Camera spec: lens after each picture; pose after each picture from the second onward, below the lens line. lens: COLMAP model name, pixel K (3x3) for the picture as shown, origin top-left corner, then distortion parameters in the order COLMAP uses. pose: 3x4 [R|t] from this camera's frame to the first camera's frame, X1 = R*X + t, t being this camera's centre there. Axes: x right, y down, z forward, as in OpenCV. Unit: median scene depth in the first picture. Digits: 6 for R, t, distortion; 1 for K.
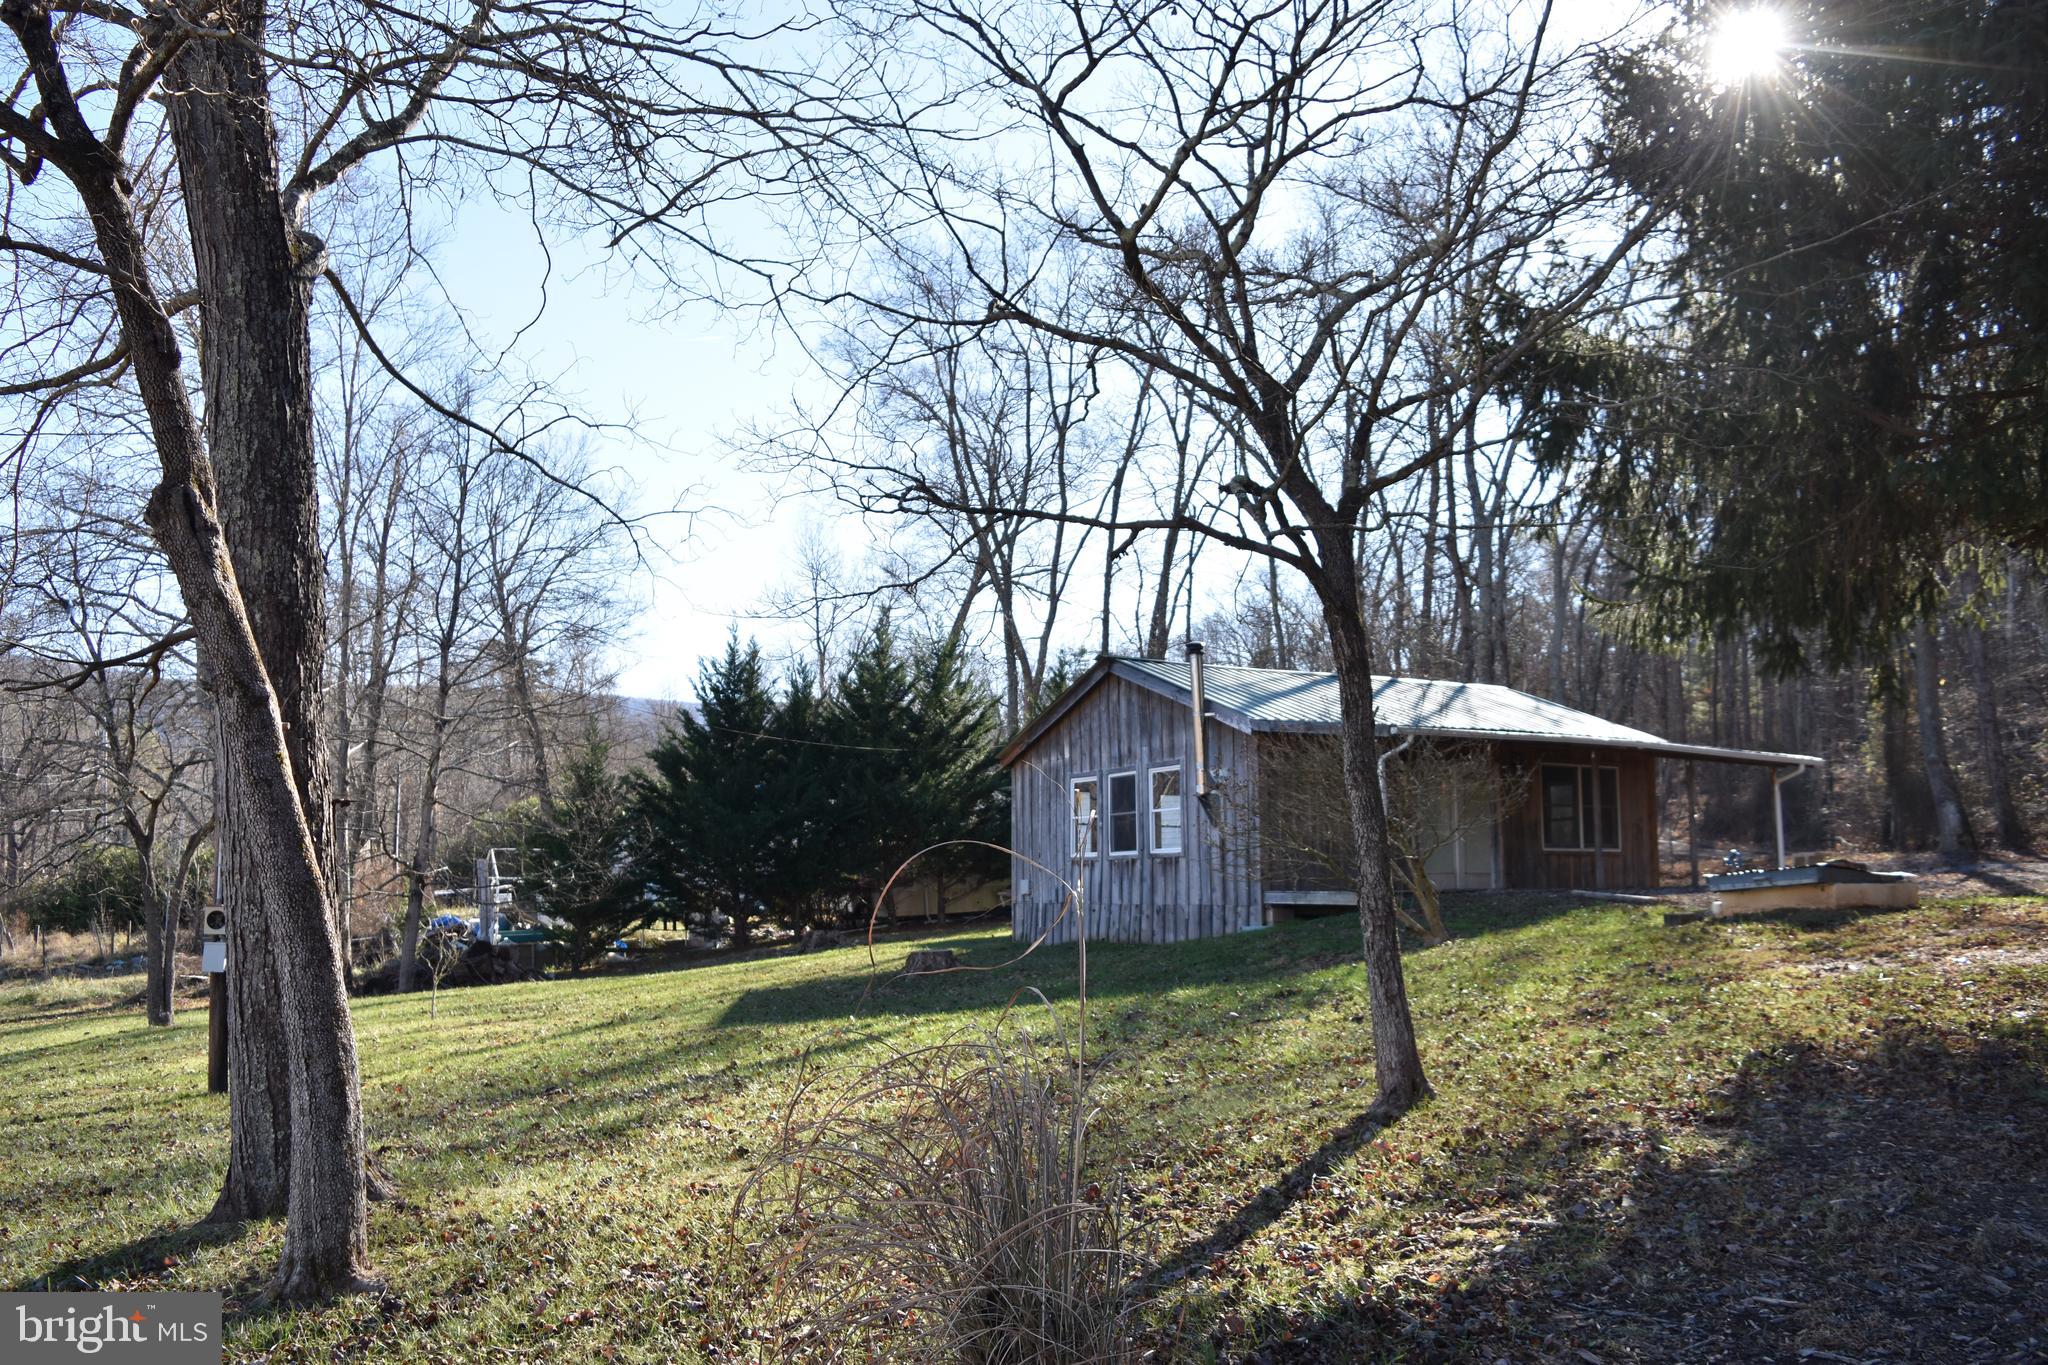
lens RADIAL K [[1602.3, 0, 1029.9], [0, 1602.3, 679.8], [0, 0, 1]] dist [-0.096153, 0.023774]
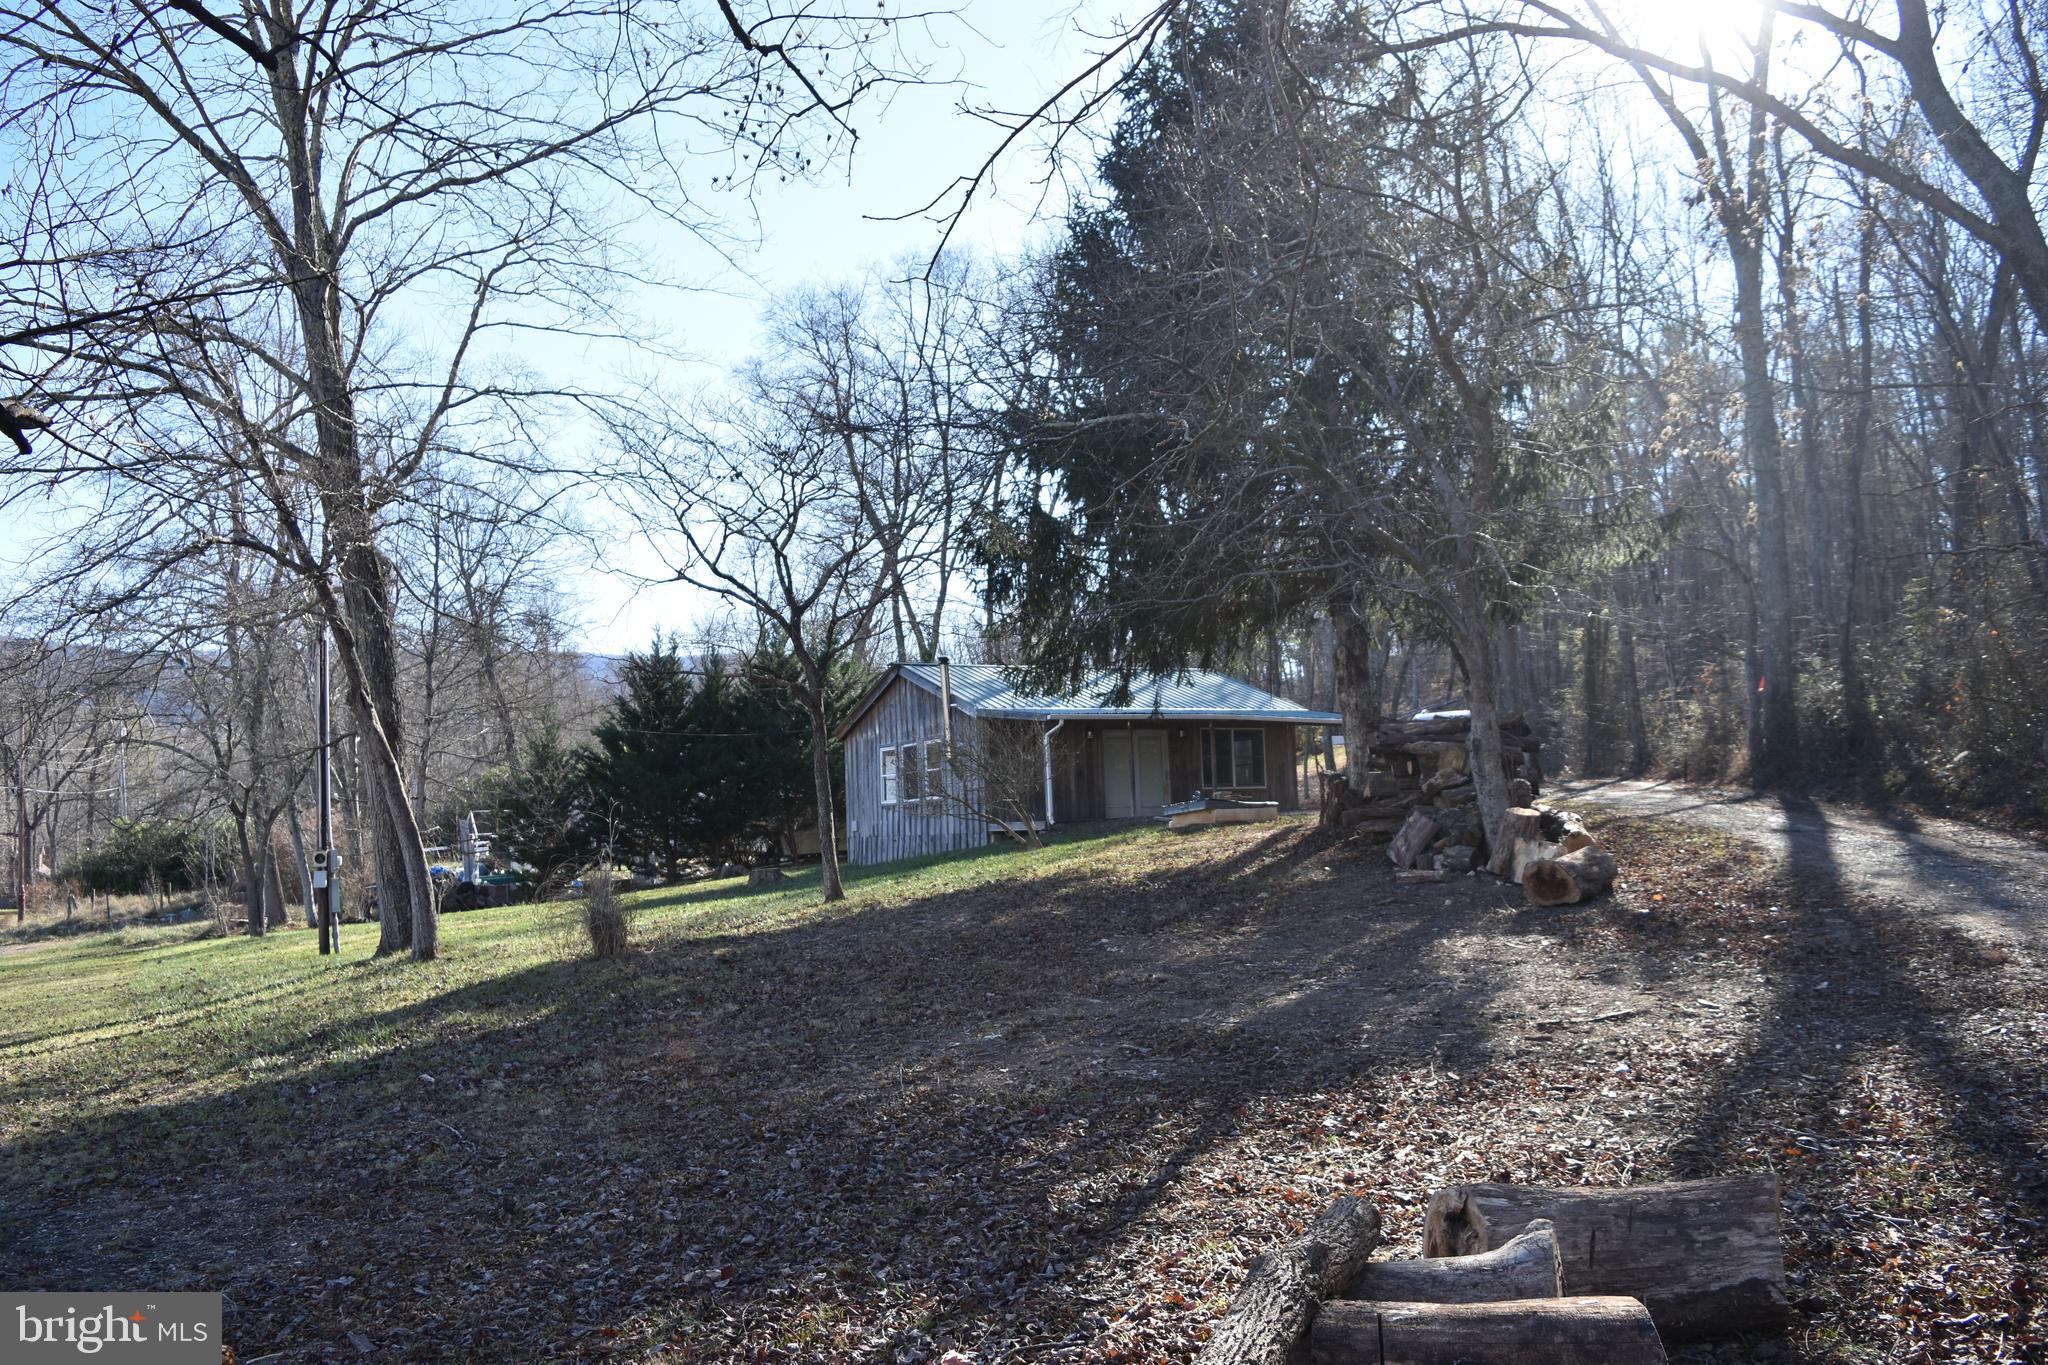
lens RADIAL K [[1602.3, 0, 1018.8], [0, 1602.3, 689.5], [0, 0, 1]] dist [-0.096153, 0.023774]
pose [[0.999400, -0.033242, 0.009680, 0.089573], [0.032807, 0.998577, 0.042049, -0.029799], [-0.011064, -0.041706, 0.999069, -0.268140]]
